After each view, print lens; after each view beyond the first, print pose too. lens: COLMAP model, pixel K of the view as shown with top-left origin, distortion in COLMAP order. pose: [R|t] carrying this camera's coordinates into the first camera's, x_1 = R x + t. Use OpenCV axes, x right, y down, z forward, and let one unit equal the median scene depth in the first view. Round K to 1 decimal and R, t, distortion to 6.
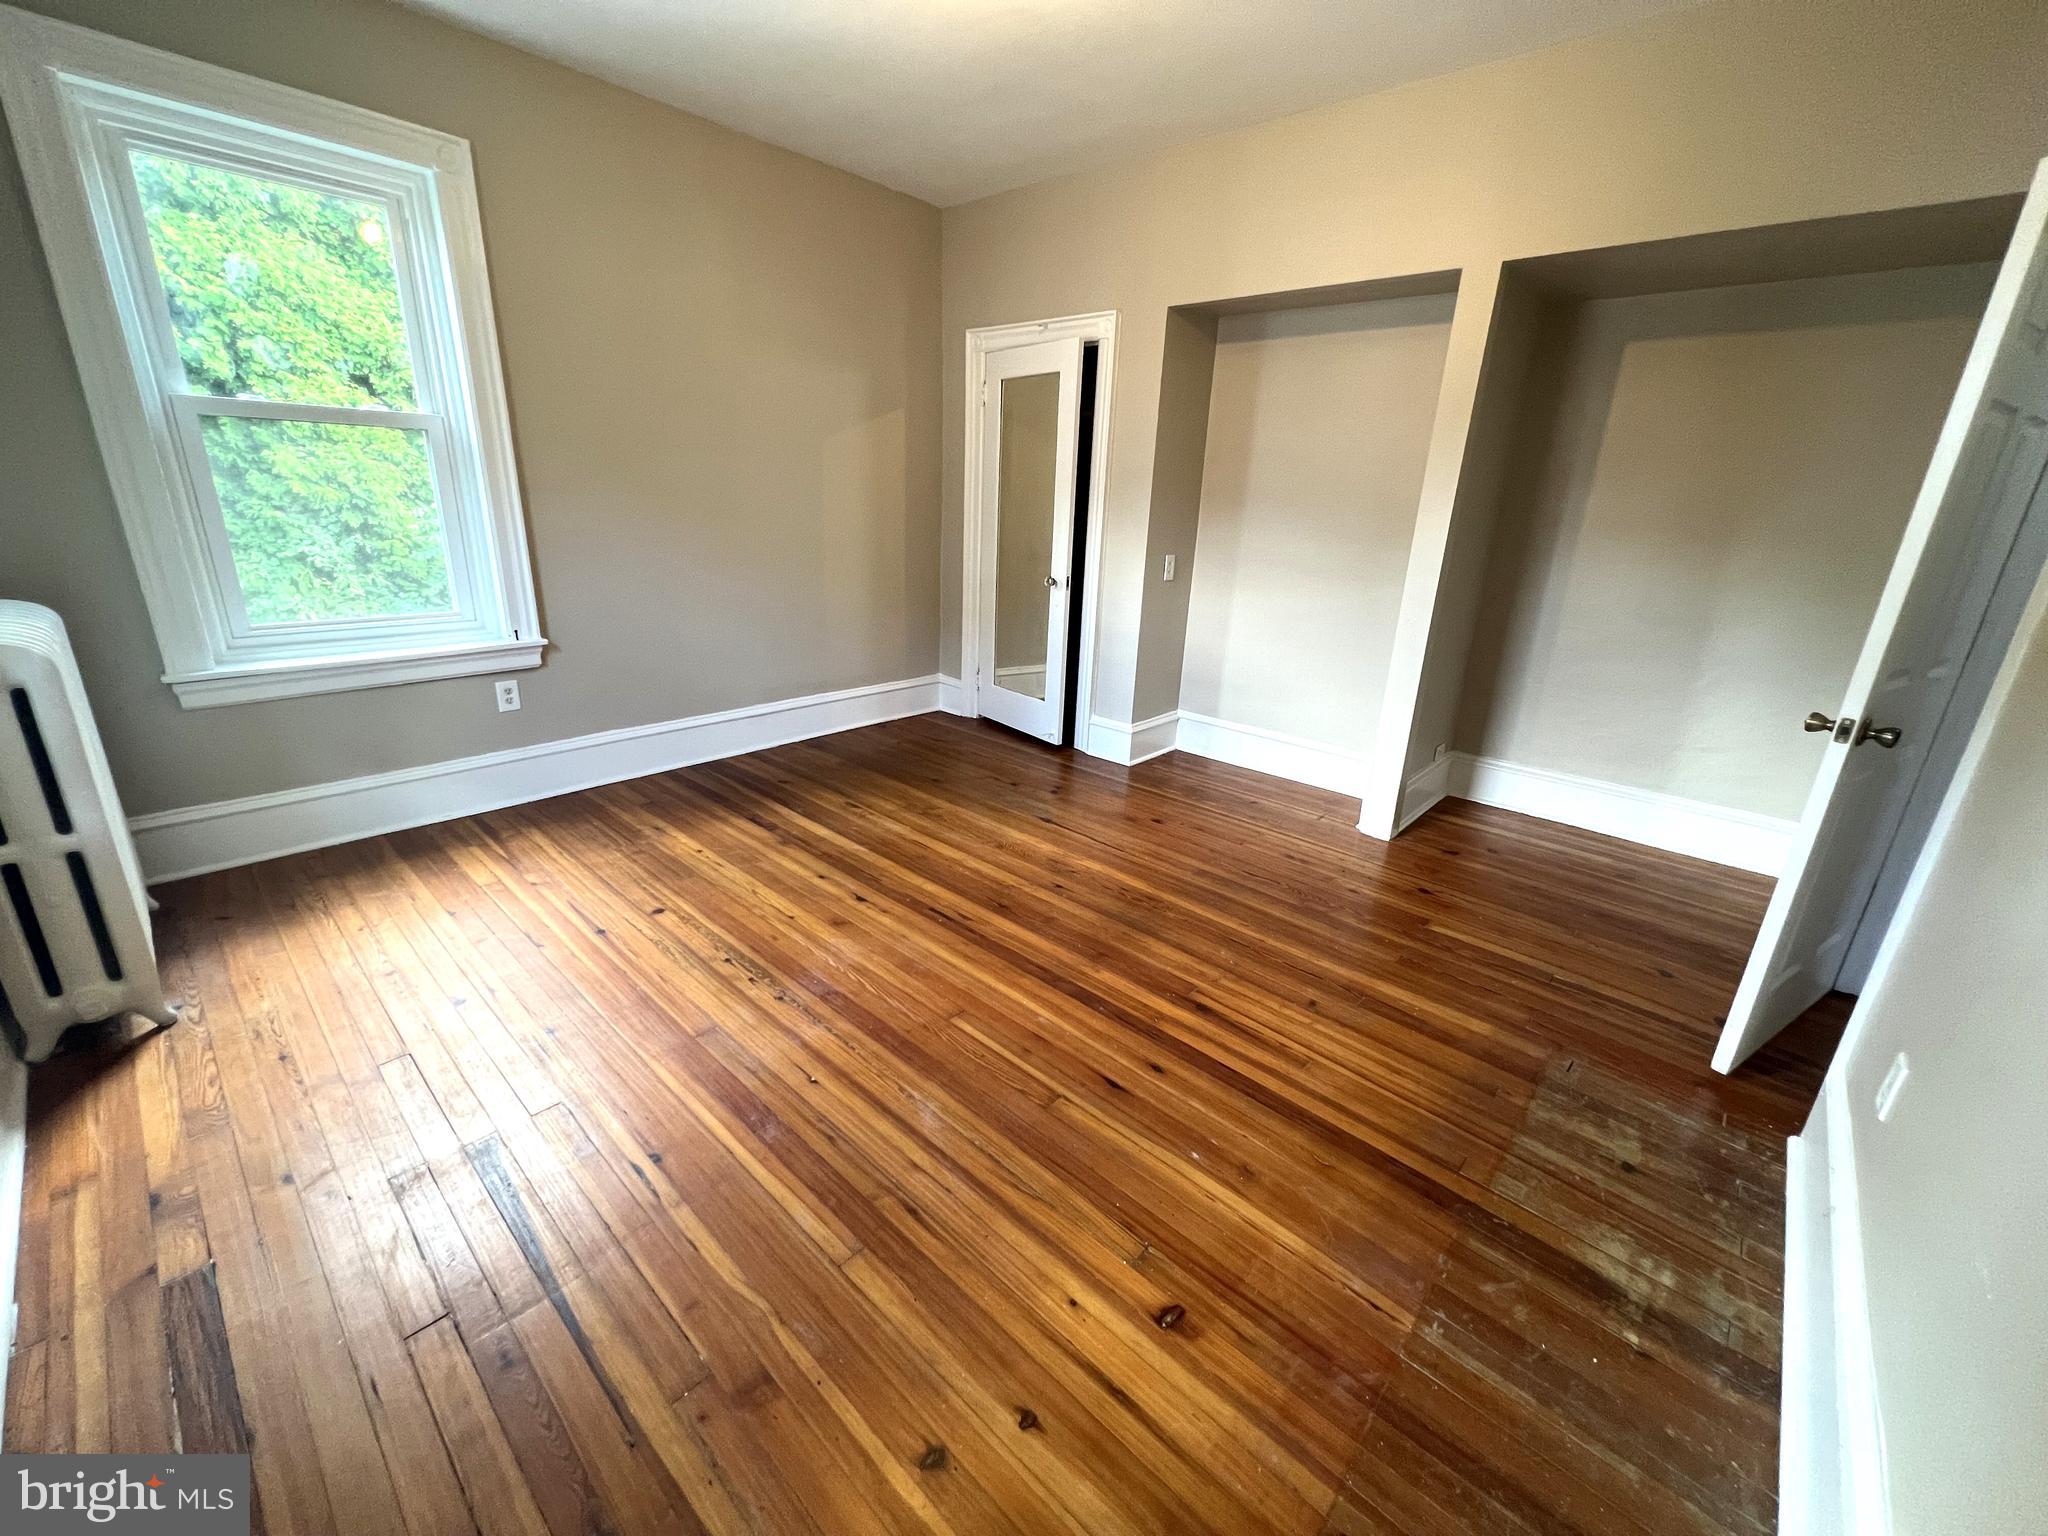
lens RADIAL K [[817.1, 0, 1019.6], [0, 817.1, 760.7], [0, 0, 1]] dist [-0.003155, 0.001372]
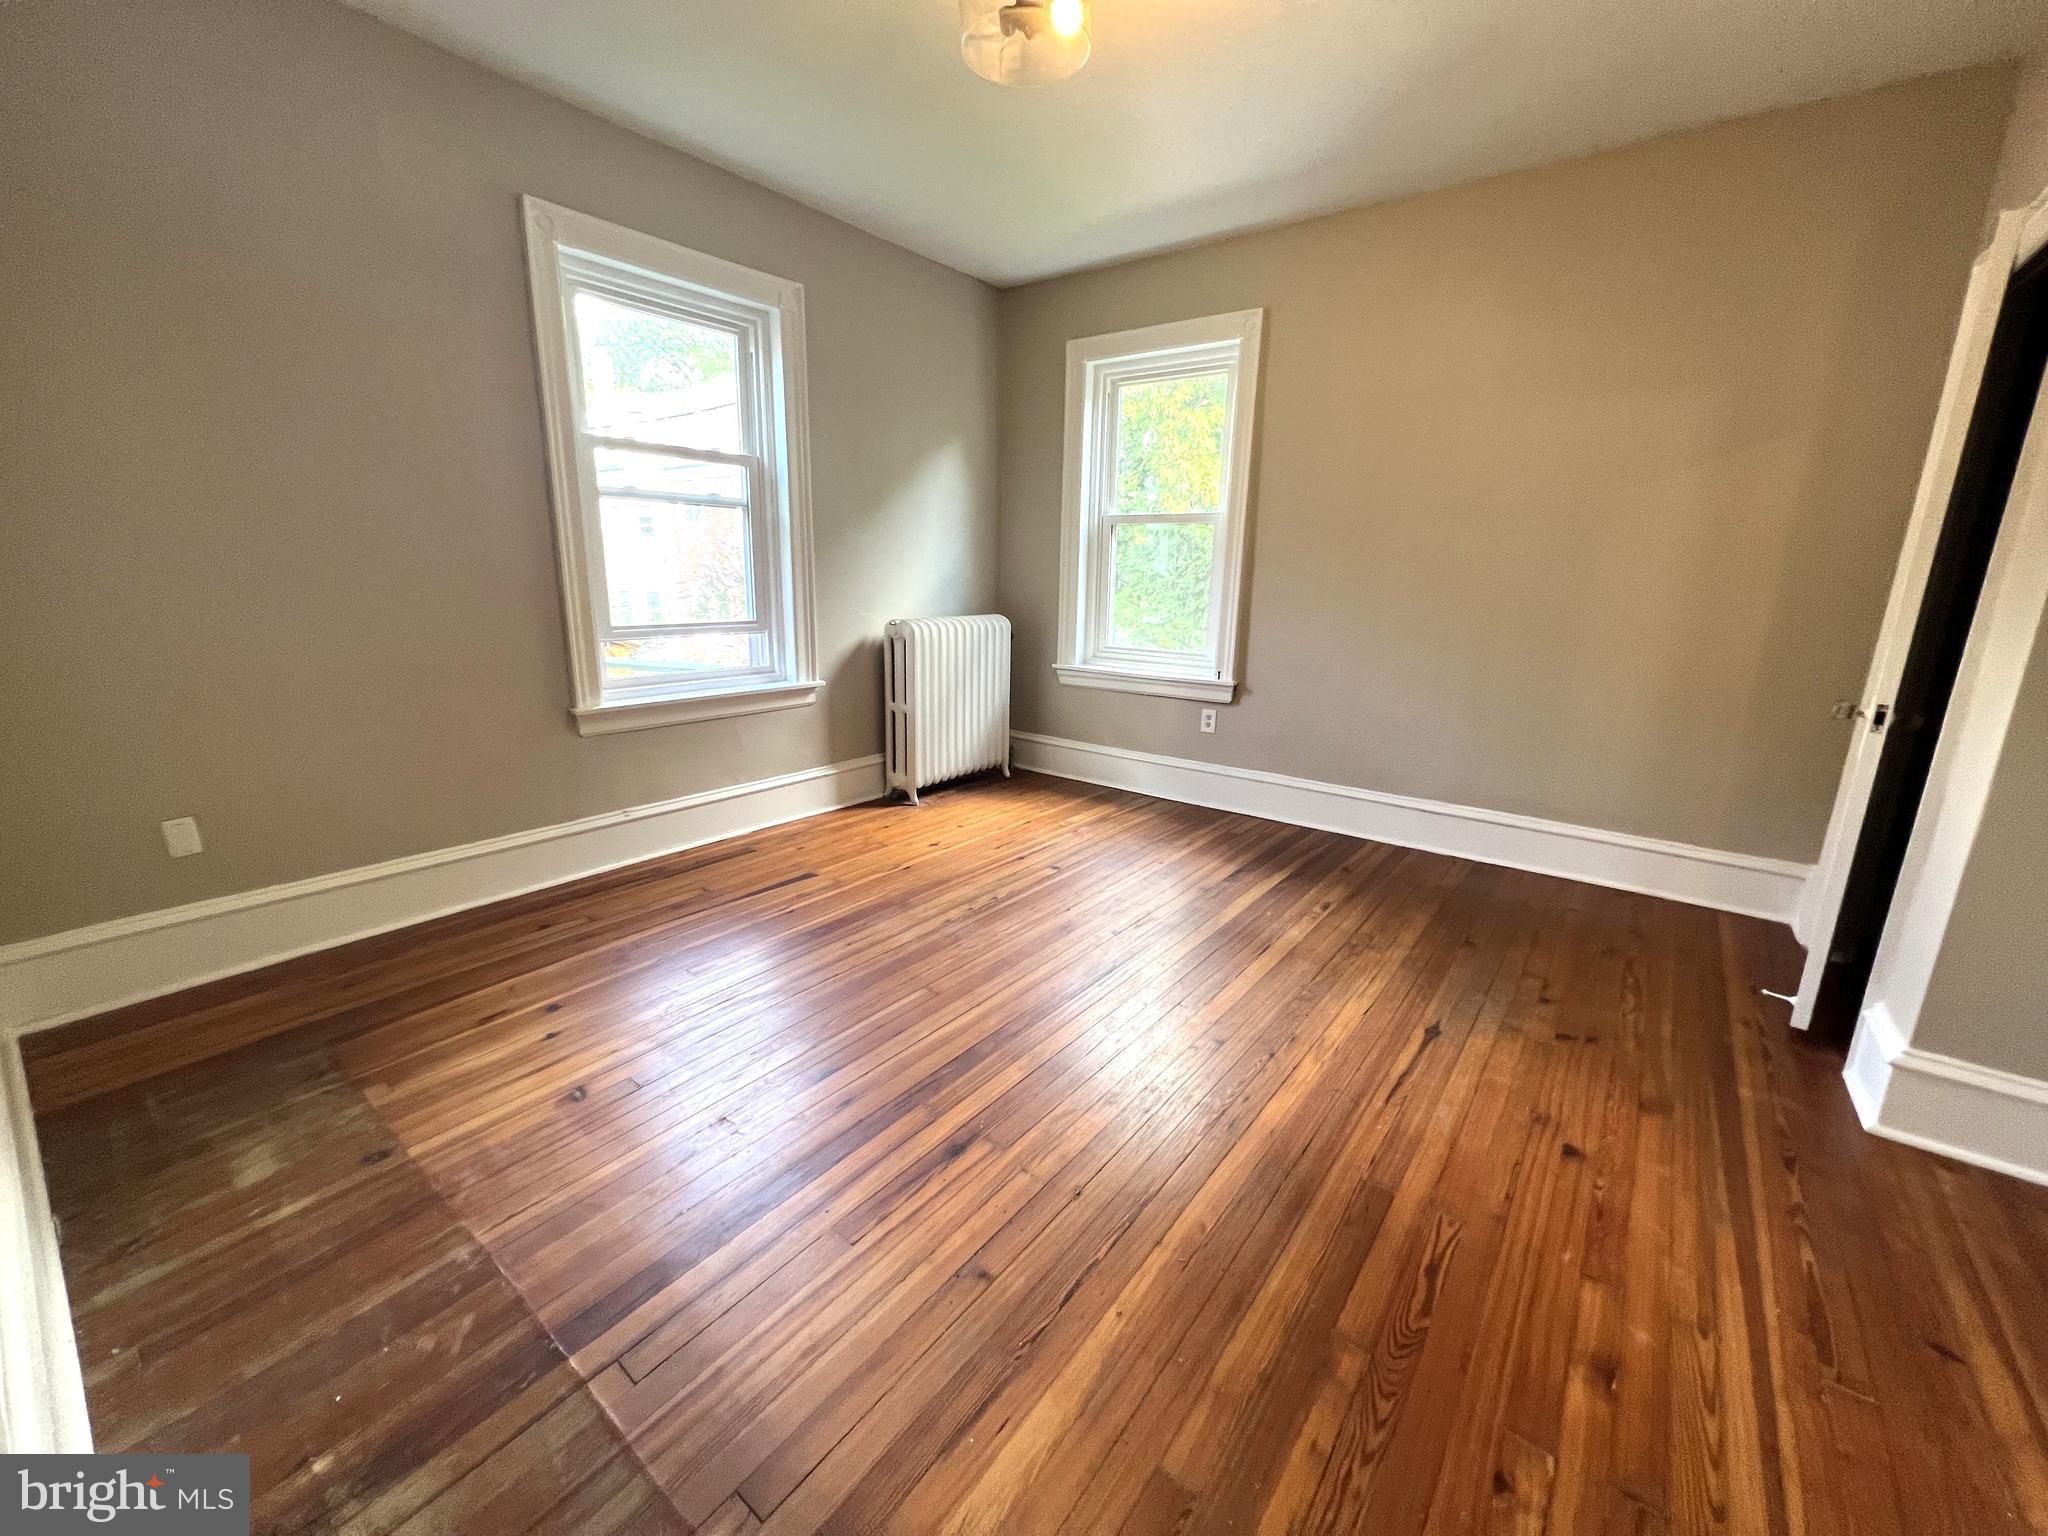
lens RADIAL K [[817.1, 0, 1019.6], [0, 817.1, 760.7], [0, 0, 1]] dist [-0.003155, 0.001372]
pose [[0.078716, 0.192456, -0.978143, 0.666875], [-0.328530, 0.931384, 0.156817, -0.134072], [0.941208, 0.309005, 0.136543, 0.605006]]
